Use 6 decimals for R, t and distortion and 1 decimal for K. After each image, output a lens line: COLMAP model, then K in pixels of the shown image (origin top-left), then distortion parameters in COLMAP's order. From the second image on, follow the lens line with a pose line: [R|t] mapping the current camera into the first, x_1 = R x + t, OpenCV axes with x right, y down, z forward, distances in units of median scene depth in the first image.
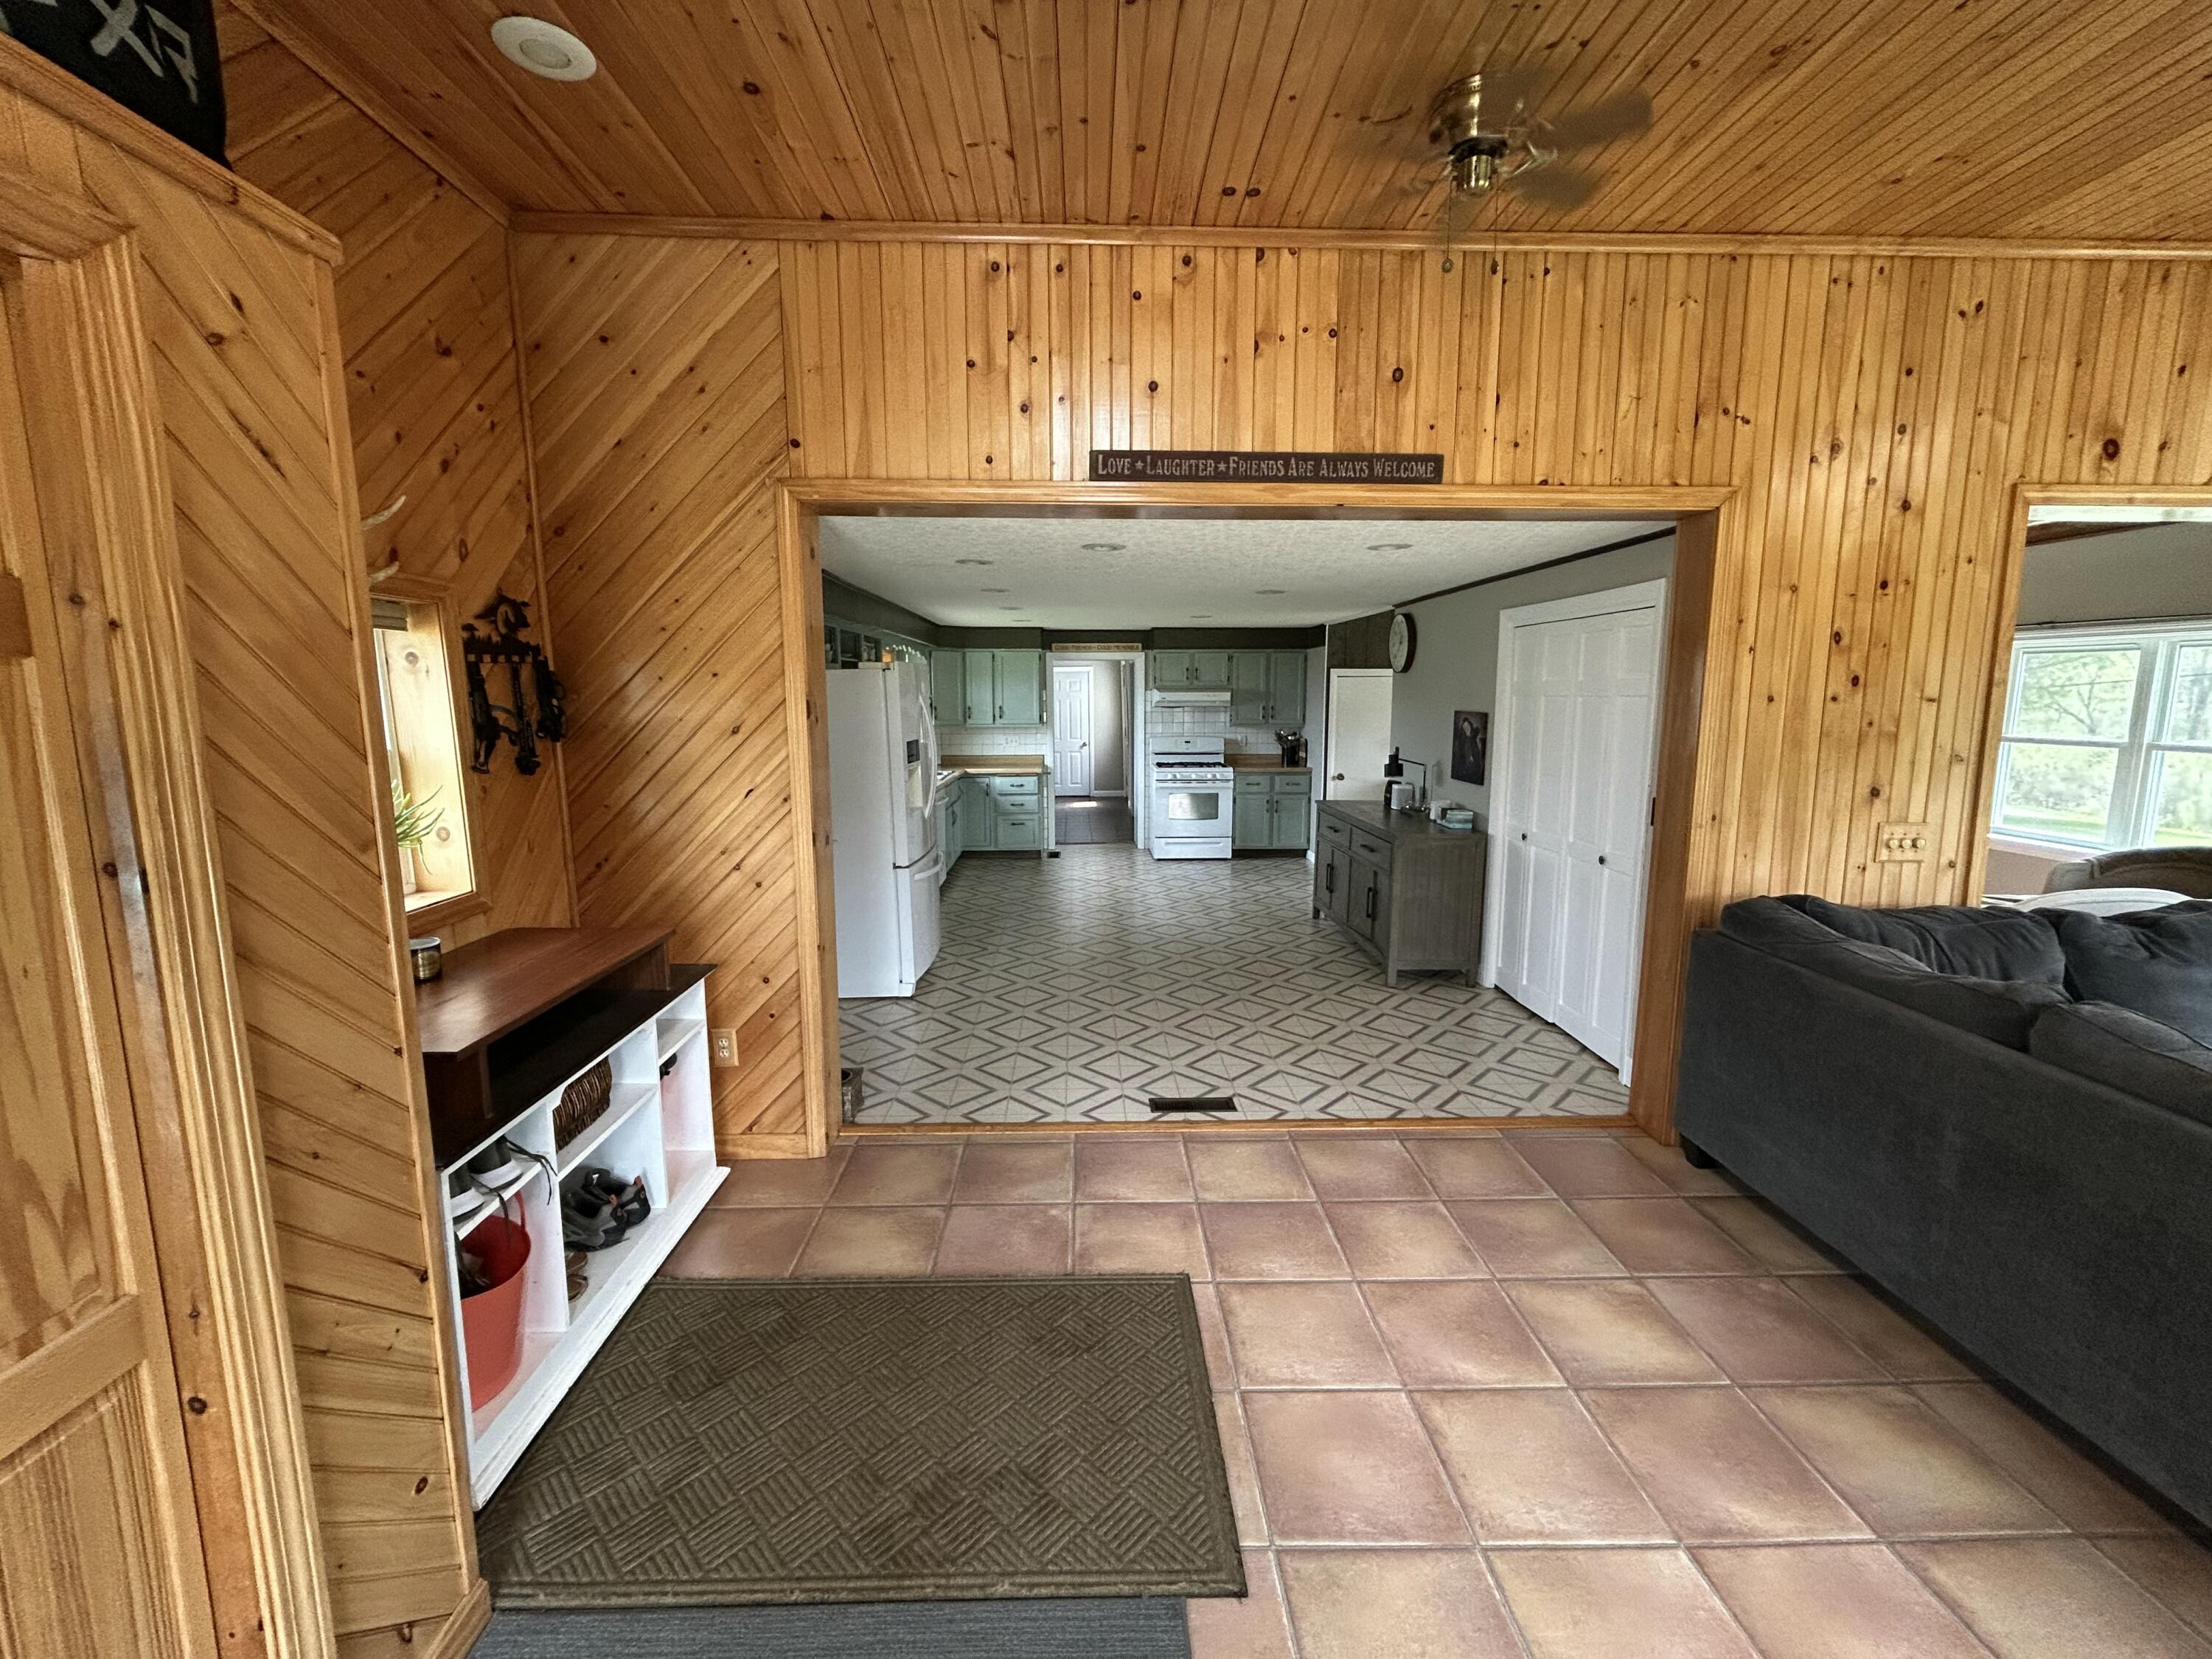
lens RADIAL K [[904.6, 0, 1096.9], [0, 904.6, 824.4], [0, 0, 1]] dist [-0.017723, 0.000364]
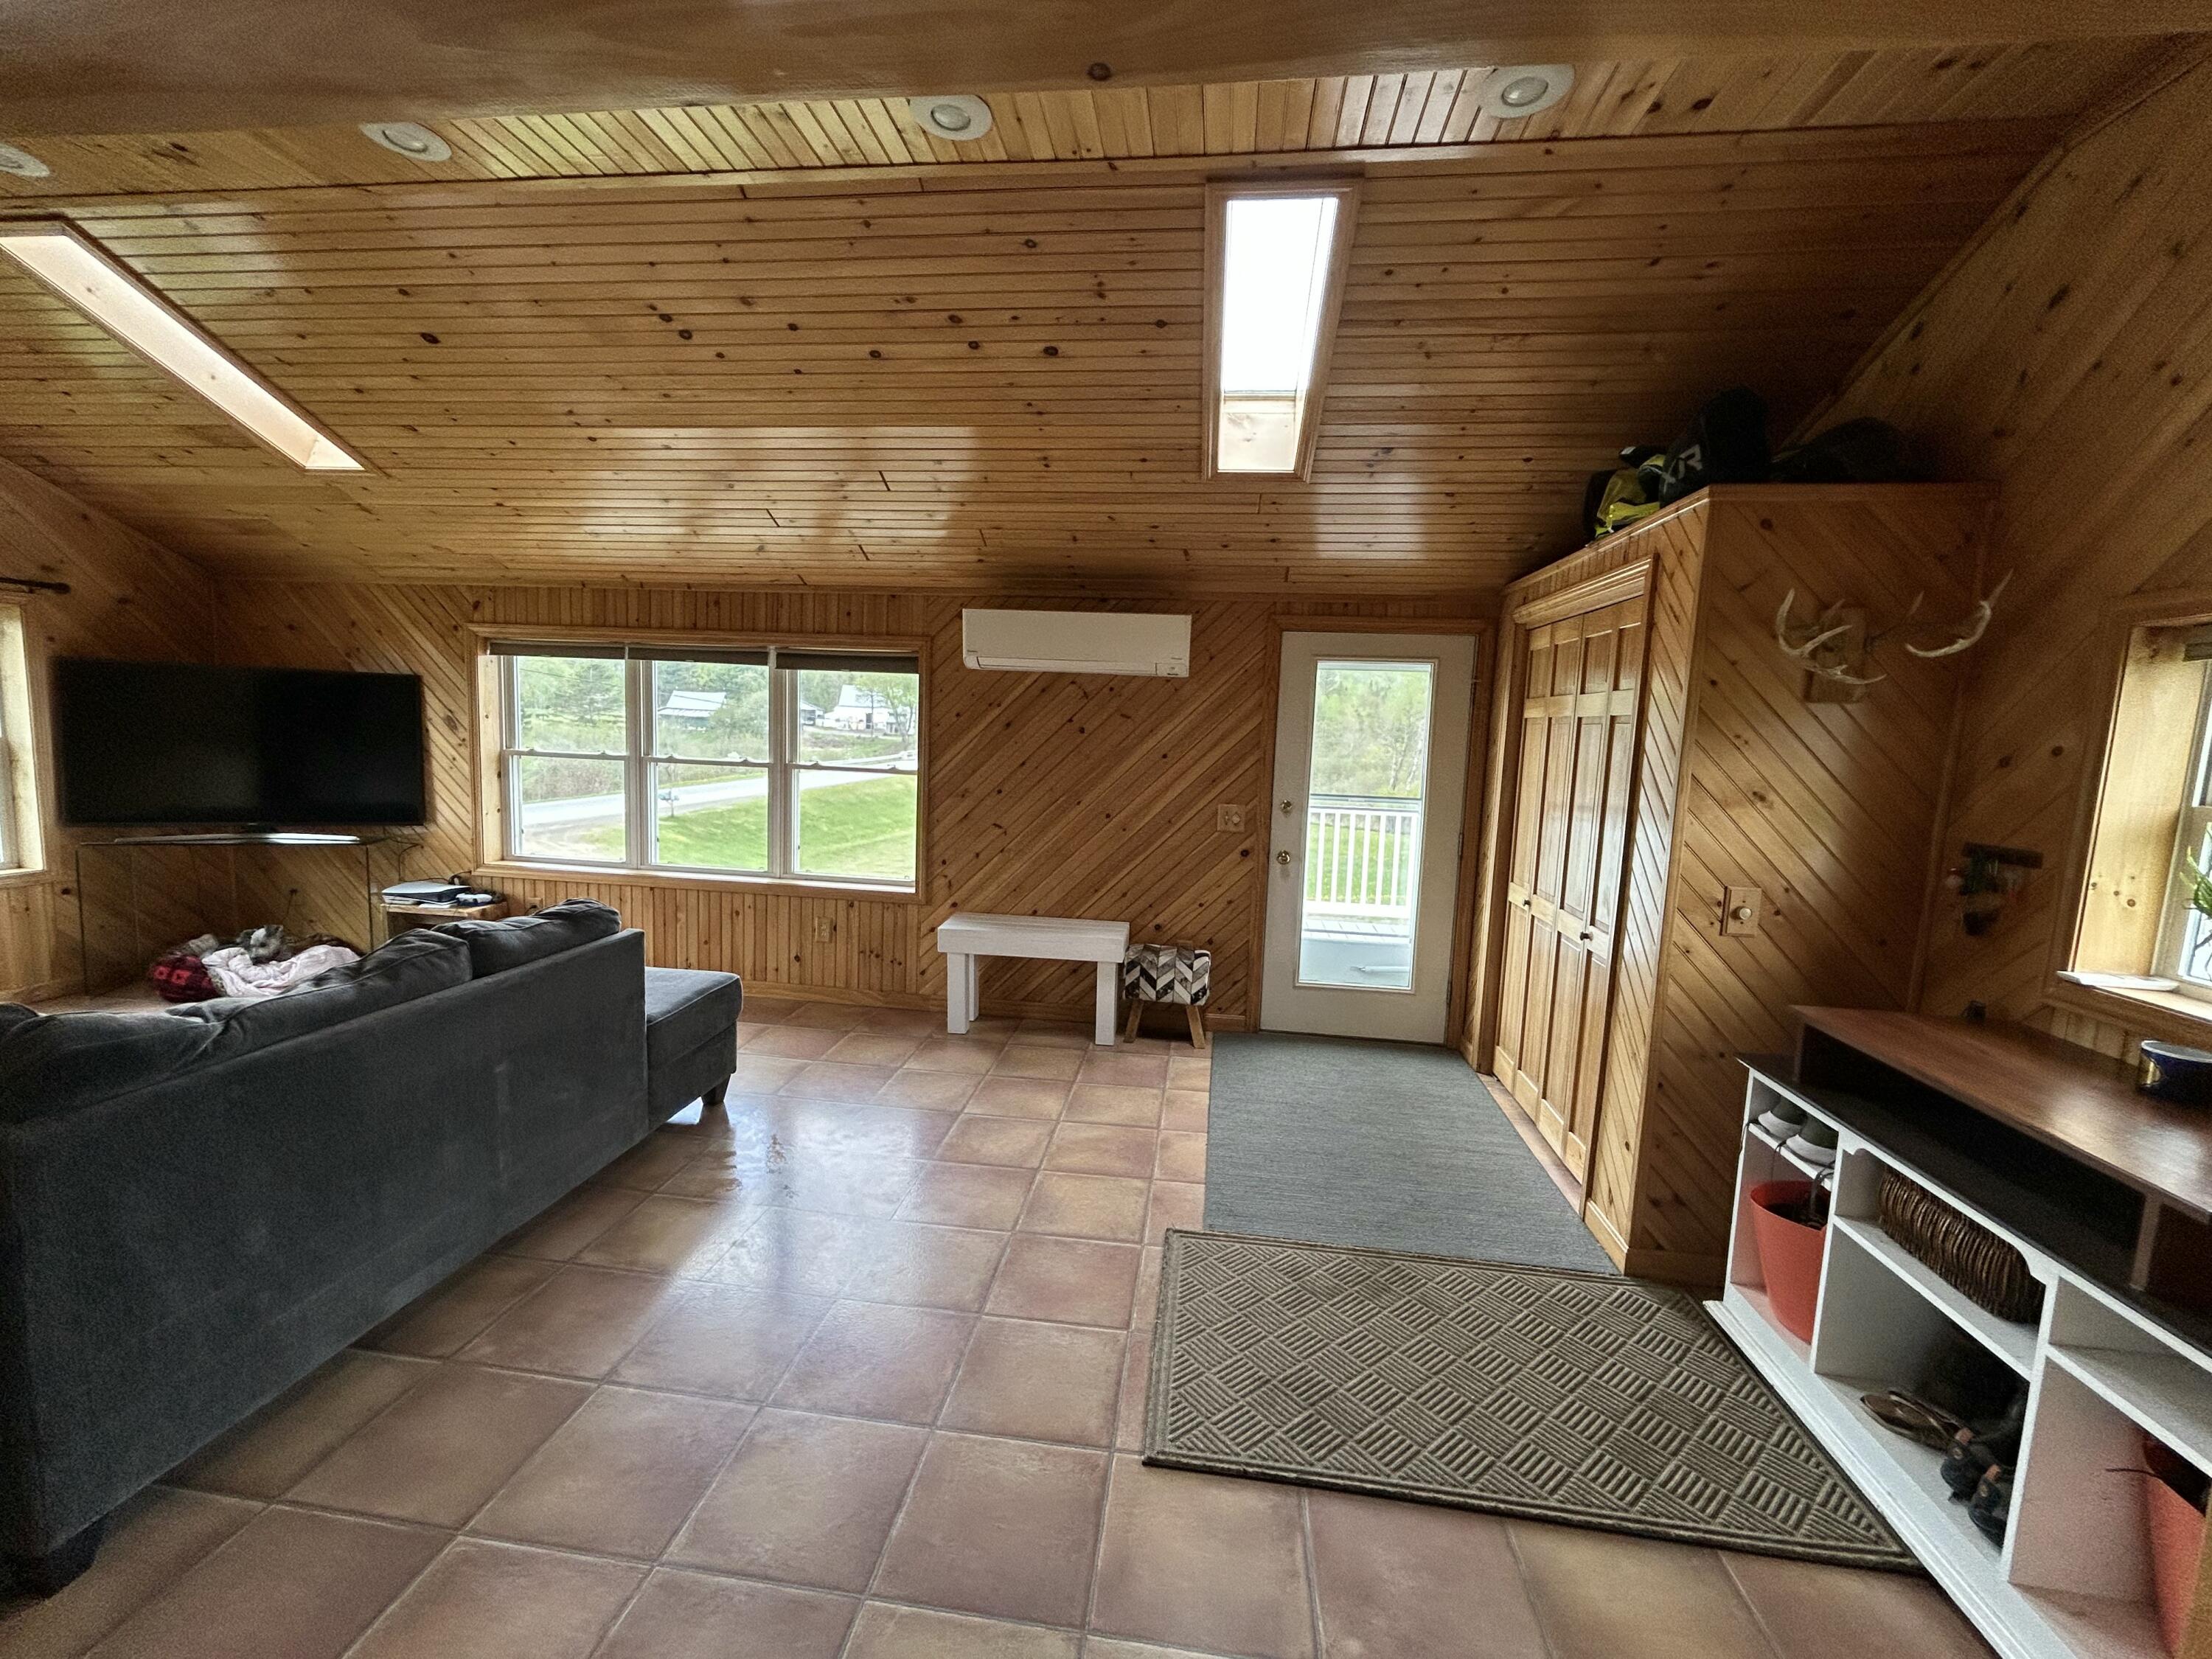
lens RADIAL K [[904.6, 0, 1095.0], [0, 904.6, 817.6], [0, 0, 1]] dist [-0.017723, 0.000364]
pose [[-0.987777, -0.050306, 0.147534, 0.058588], [-0.012866, 0.969573, 0.244463, -0.209515], [-0.155343, 0.239577, -0.958369, 1.610040]]
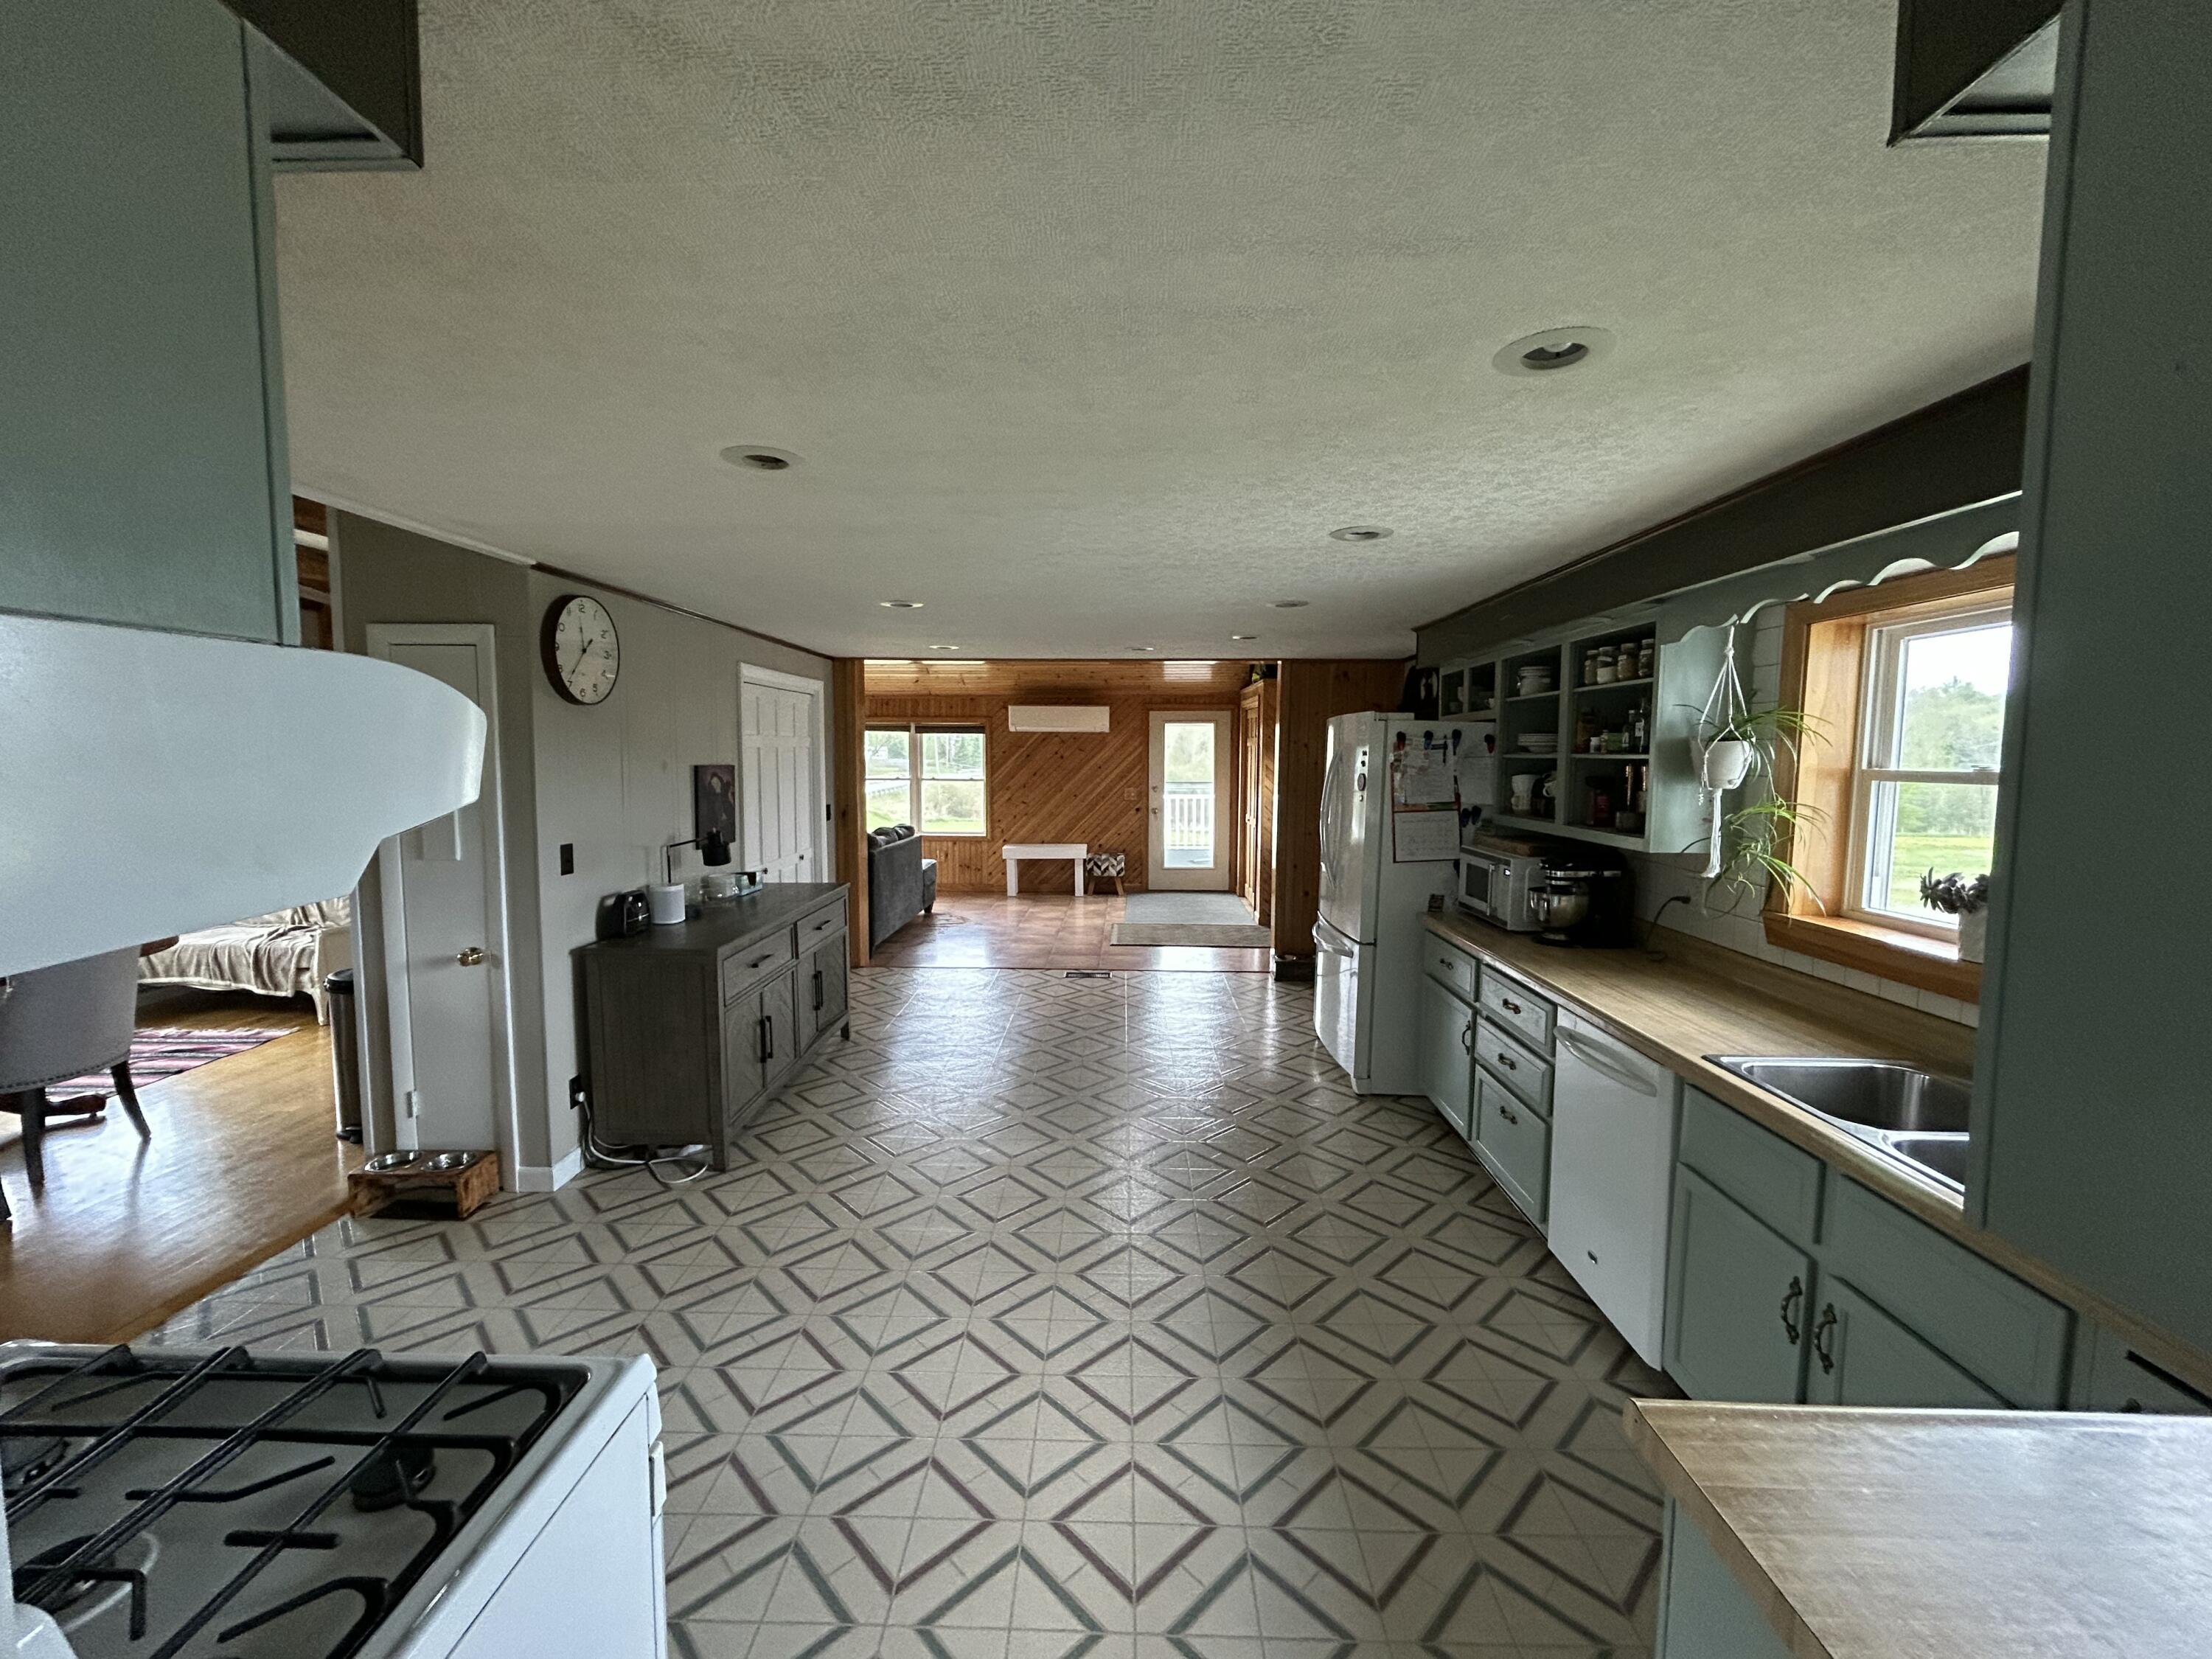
lens RADIAL K [[904.6, 0, 1104.3], [0, 904.6, 819.4], [0, 0, 1]] dist [-0.017723, 0.000364]
pose [[-0.999052, -0.004764, 0.043280, -0.005344], [0.004929, 0.975233, 0.221127, -0.579256], [-0.043262, 0.221131, -0.974284, 3.950198]]
